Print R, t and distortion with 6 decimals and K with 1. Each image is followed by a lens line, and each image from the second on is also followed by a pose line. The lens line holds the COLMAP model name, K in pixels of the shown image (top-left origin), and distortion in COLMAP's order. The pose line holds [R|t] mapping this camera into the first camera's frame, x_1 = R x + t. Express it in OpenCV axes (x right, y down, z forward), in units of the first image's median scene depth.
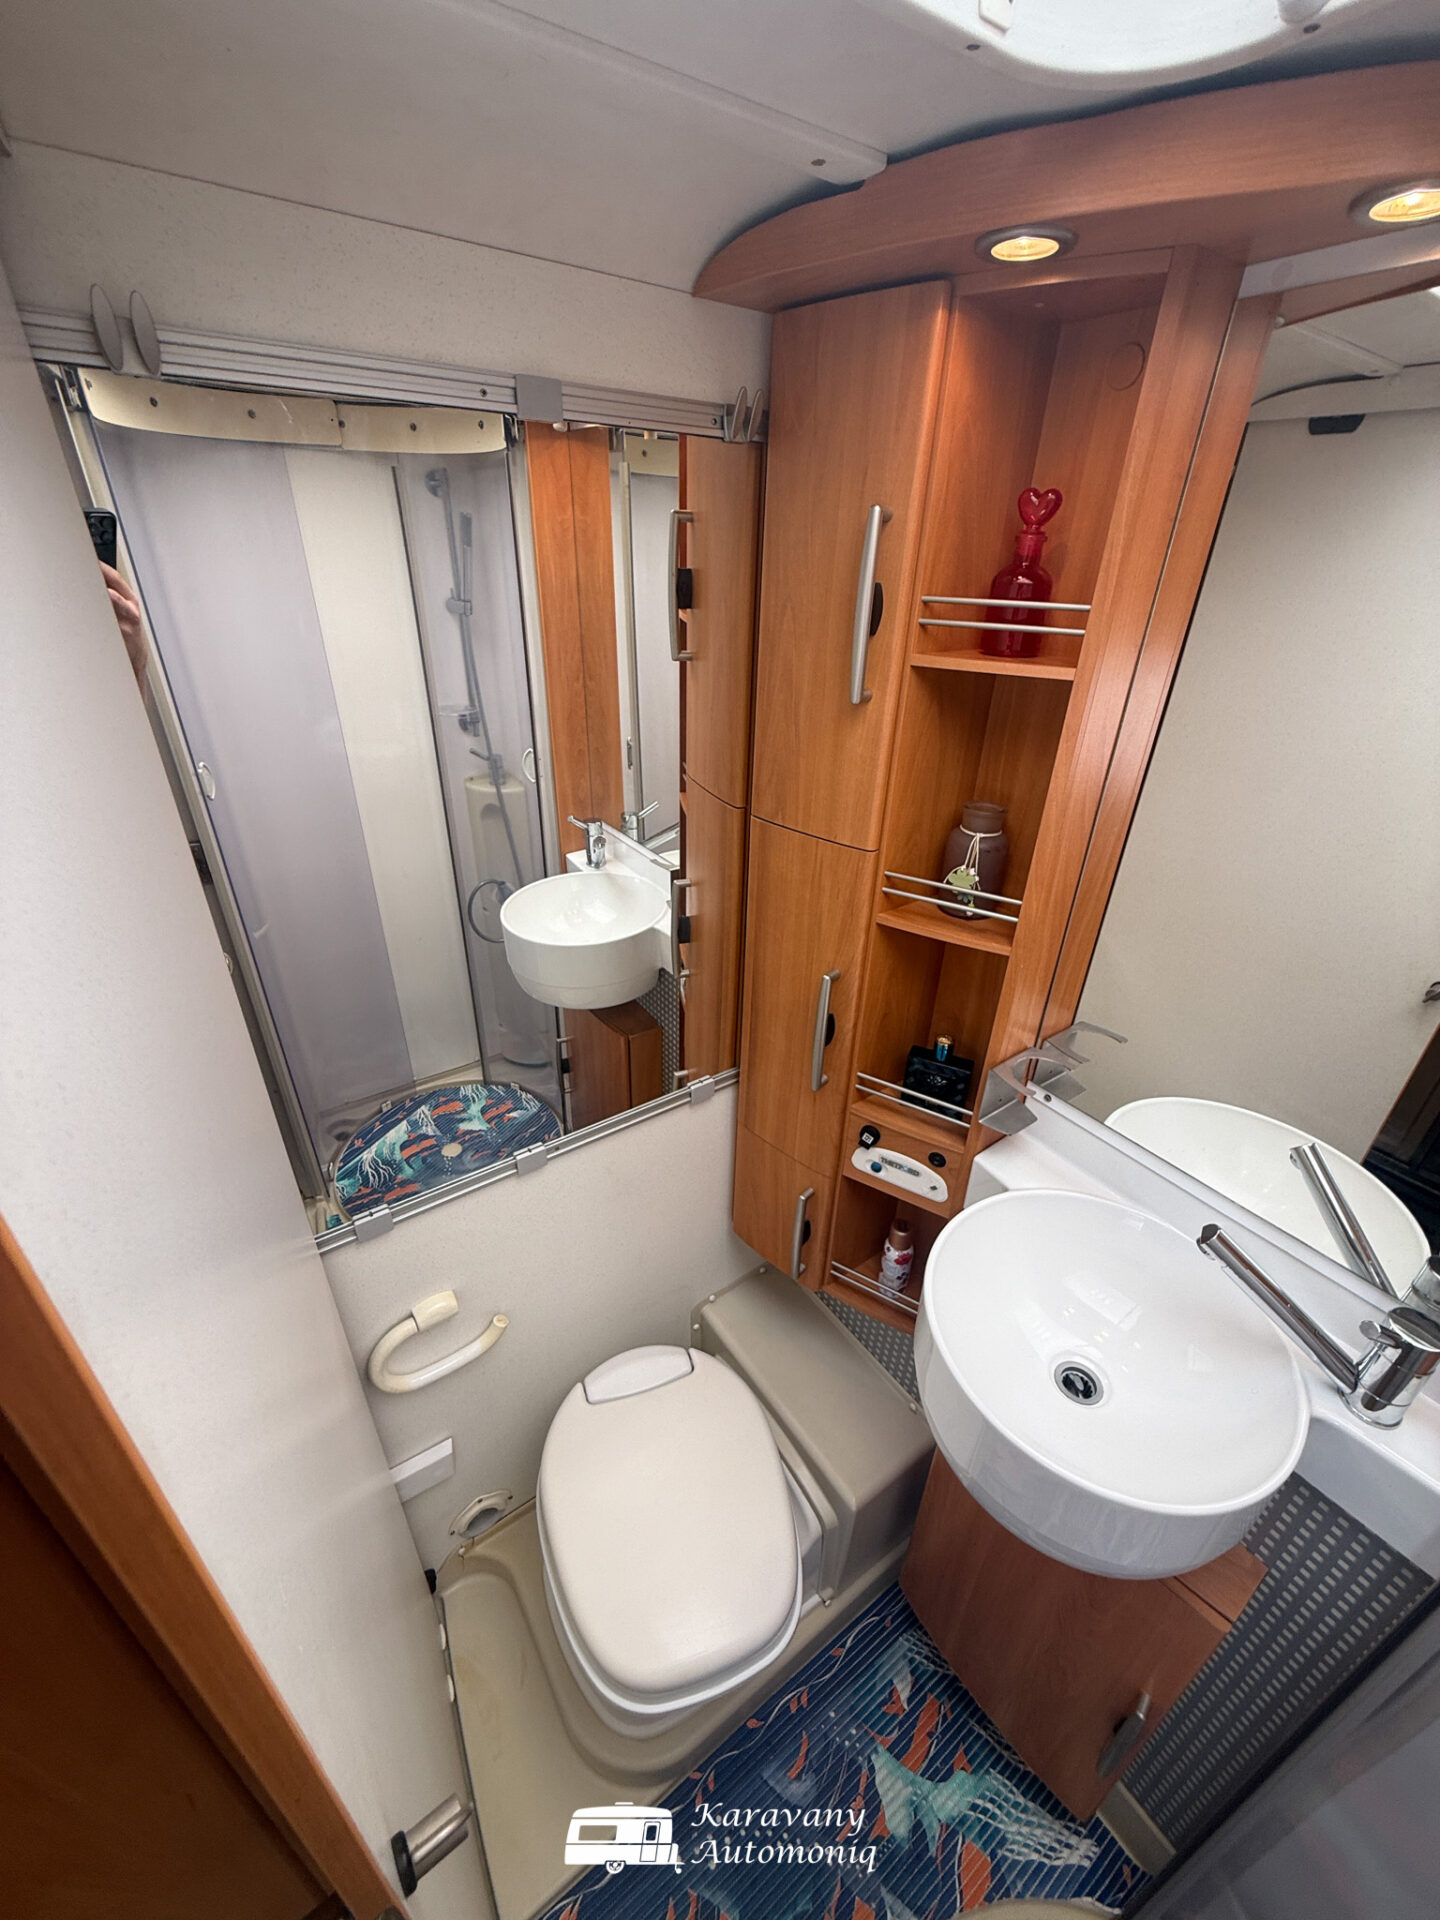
lens RADIAL K [[766.6, 0, 716.4], [0, 766.6, 962.6], [0, 0, 1]] dist [-0.000482, -0.000276]
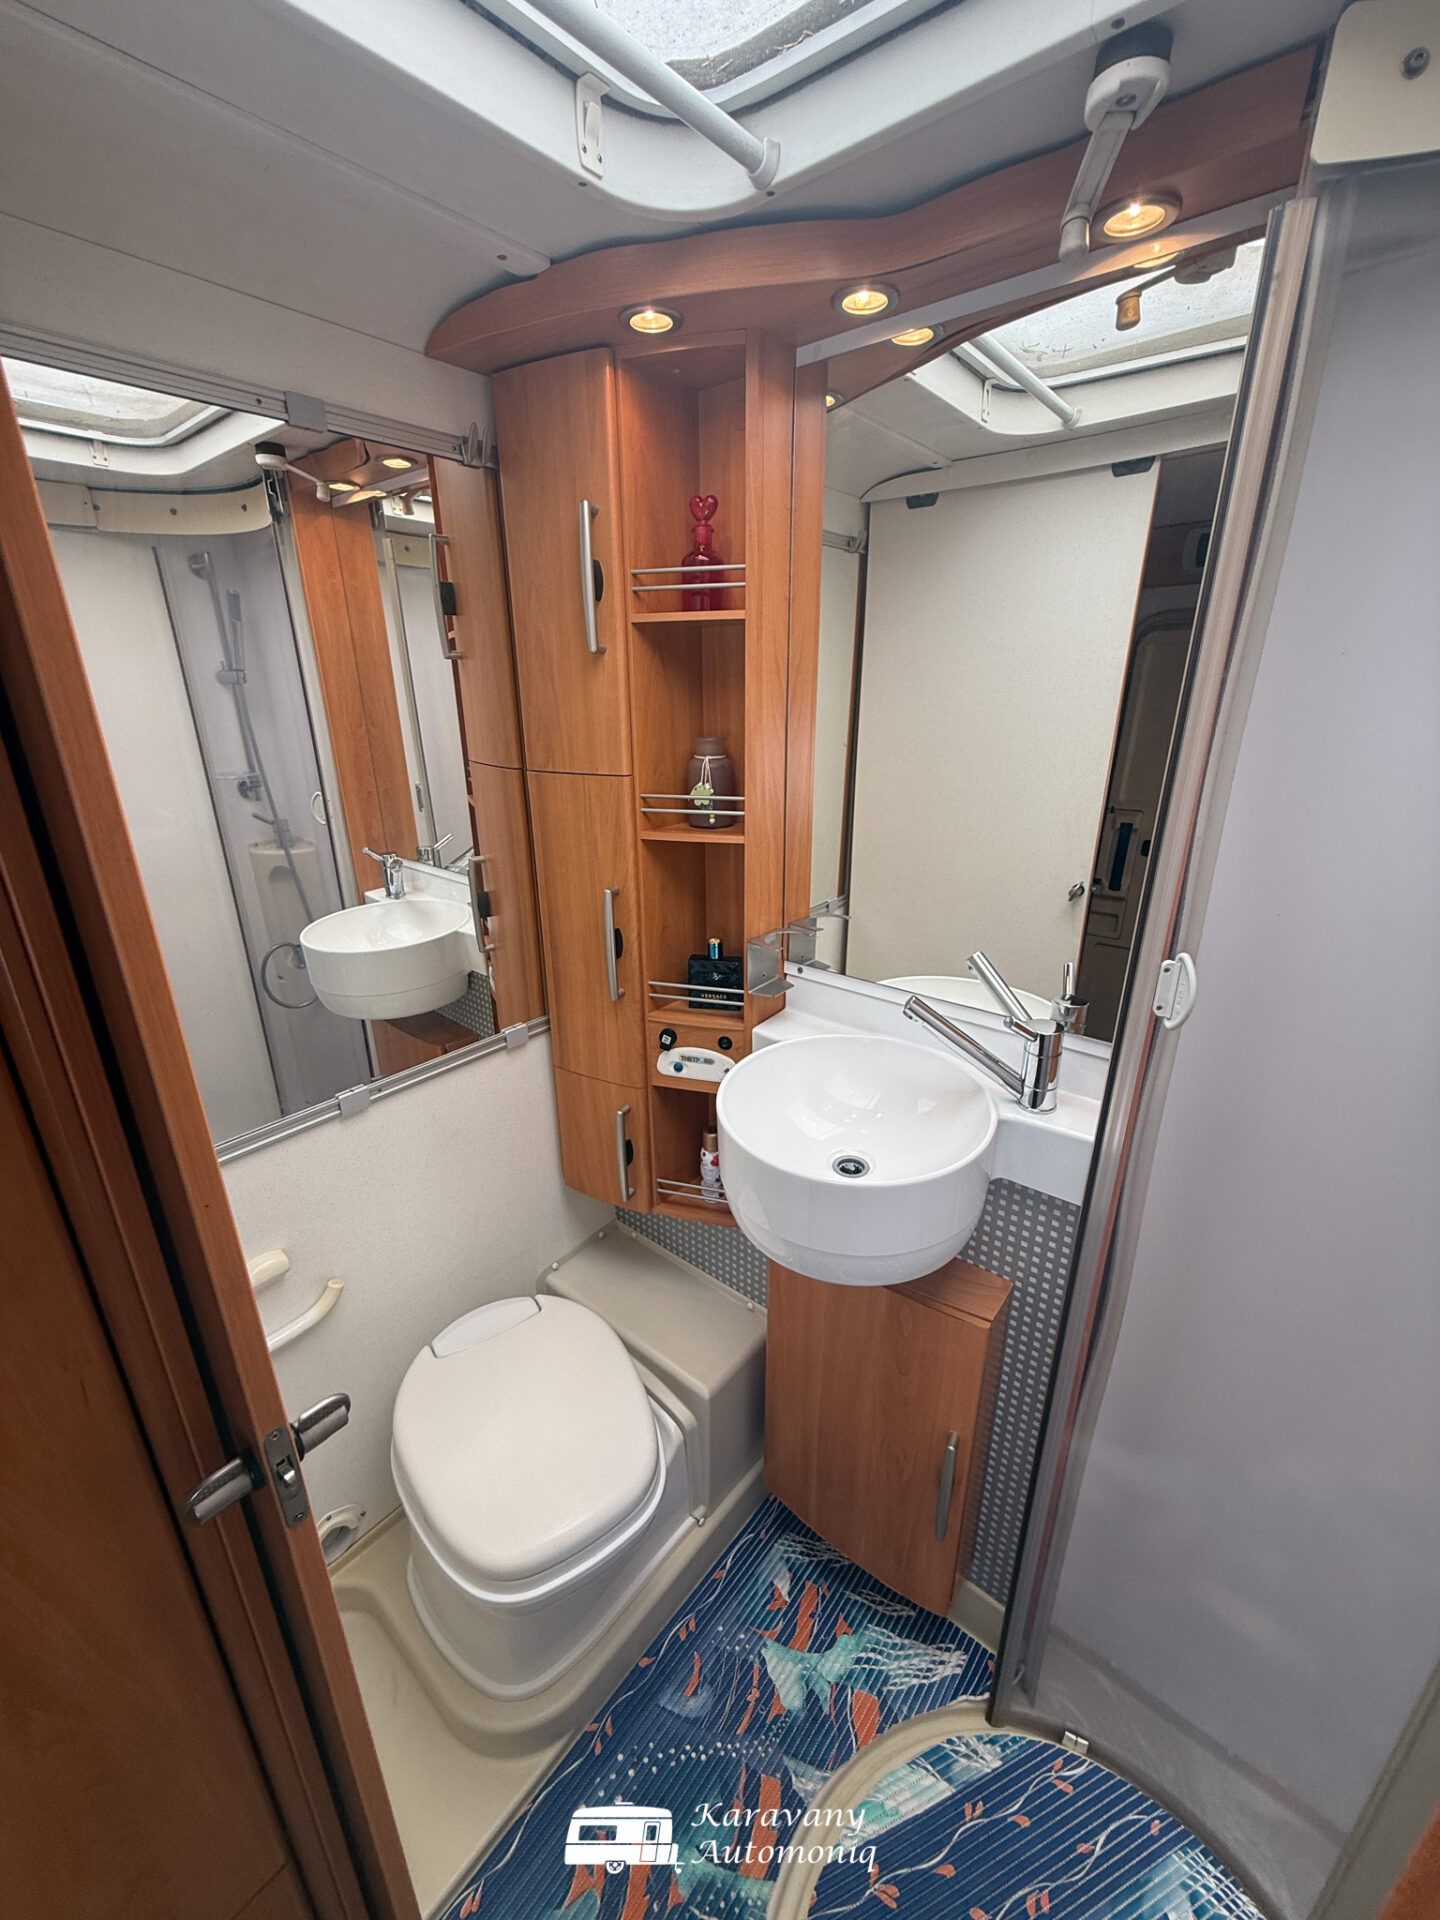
lens RADIAL K [[766.6, 0, 717.1], [0, 766.6, 961.5], [0, 0, 1]] dist [-0.000482, -0.000276]
pose [[0.964043, -0.118630, 0.237797, 0.010526], [0.153124, 0.979322, -0.132219, 0.271099], [-0.217195, 0.163877, 0.962274, -0.142462]]
